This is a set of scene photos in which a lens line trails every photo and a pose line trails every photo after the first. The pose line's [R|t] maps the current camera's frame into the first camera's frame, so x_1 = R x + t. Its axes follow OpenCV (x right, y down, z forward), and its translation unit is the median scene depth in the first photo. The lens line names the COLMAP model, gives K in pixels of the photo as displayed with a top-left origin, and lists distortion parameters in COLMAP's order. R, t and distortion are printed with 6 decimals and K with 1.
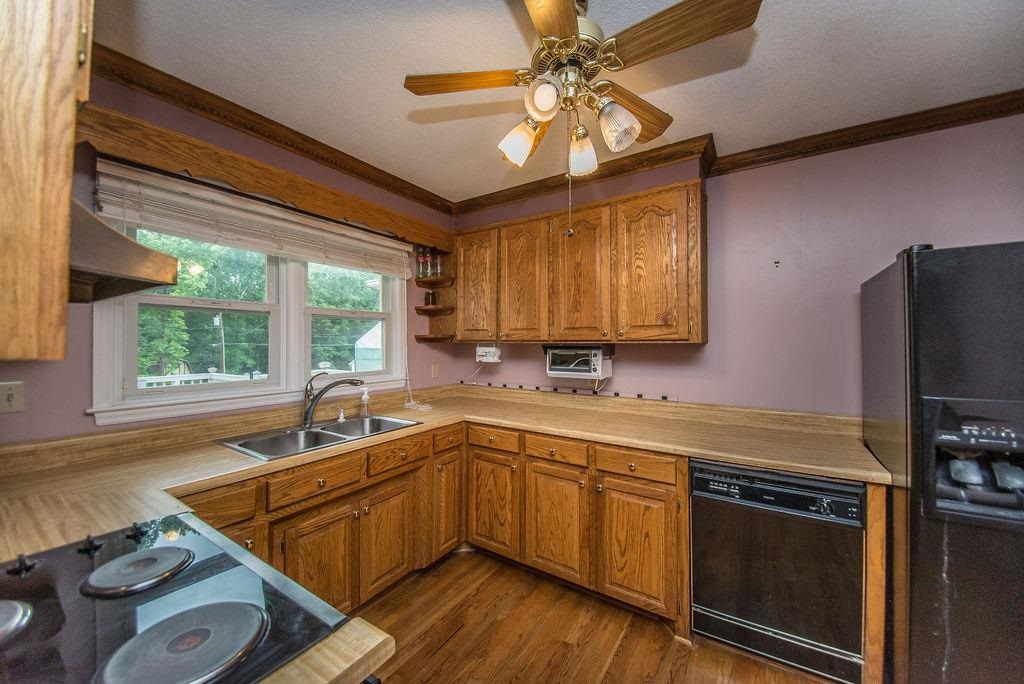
lens RADIAL K [[375.5, 0, 513.7], [0, 375.5, 338.1], [0, 0, 1]] dist [0.011754, -0.010450]
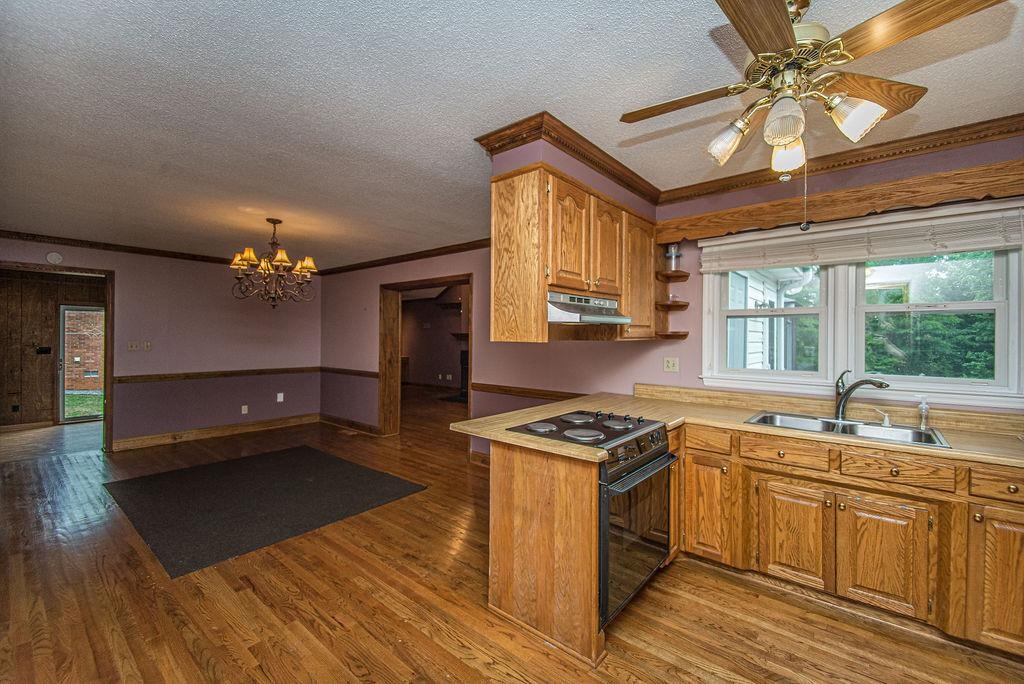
lens RADIAL K [[418.1, 0, 495.8], [0, 418.1, 337.9], [0, 0, 1]] dist [0.022692, -0.016291]
pose [[-0.155171, 0.002648, -0.987884, 0.761871], [0.006555, 0.999977, 0.001651, -0.005515], [0.987866, -0.006220, -0.155185, 0.220341]]
